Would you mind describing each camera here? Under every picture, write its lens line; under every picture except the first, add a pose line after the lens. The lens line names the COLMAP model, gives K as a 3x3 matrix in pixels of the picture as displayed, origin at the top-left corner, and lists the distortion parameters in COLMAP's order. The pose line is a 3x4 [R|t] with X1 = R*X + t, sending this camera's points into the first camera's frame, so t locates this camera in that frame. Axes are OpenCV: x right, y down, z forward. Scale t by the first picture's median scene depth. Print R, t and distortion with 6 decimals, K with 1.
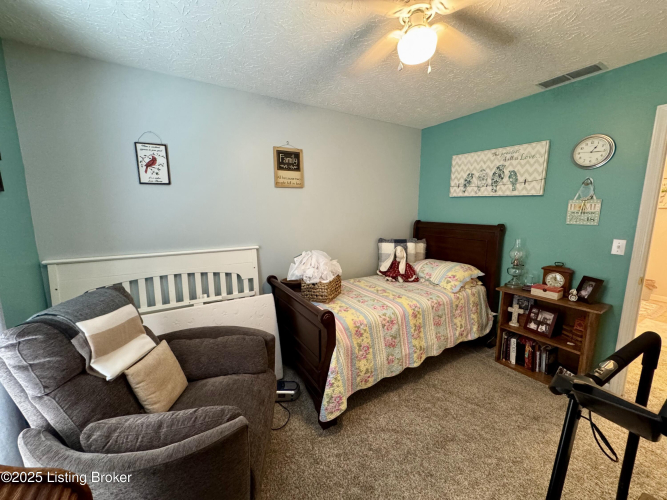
lens RADIAL K [[265.6, 0, 332.1], [0, 265.6, 249.5], [0, 0, 1]] dist [-0.001928, 0.000068]
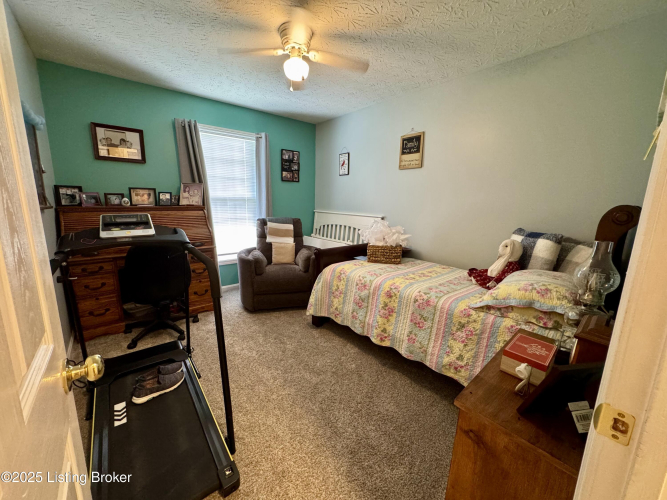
lens RADIAL K [[265.6, 0, 332.1], [0, 265.6, 249.5], [0, 0, 1]] dist [-0.001928, 0.000068]
pose [[0.160663, 0.188667, -0.968810, 1.022026], [-0.175201, 0.971425, 0.160121, -0.018944], [0.971335, 0.144011, 0.189127, 0.534096]]
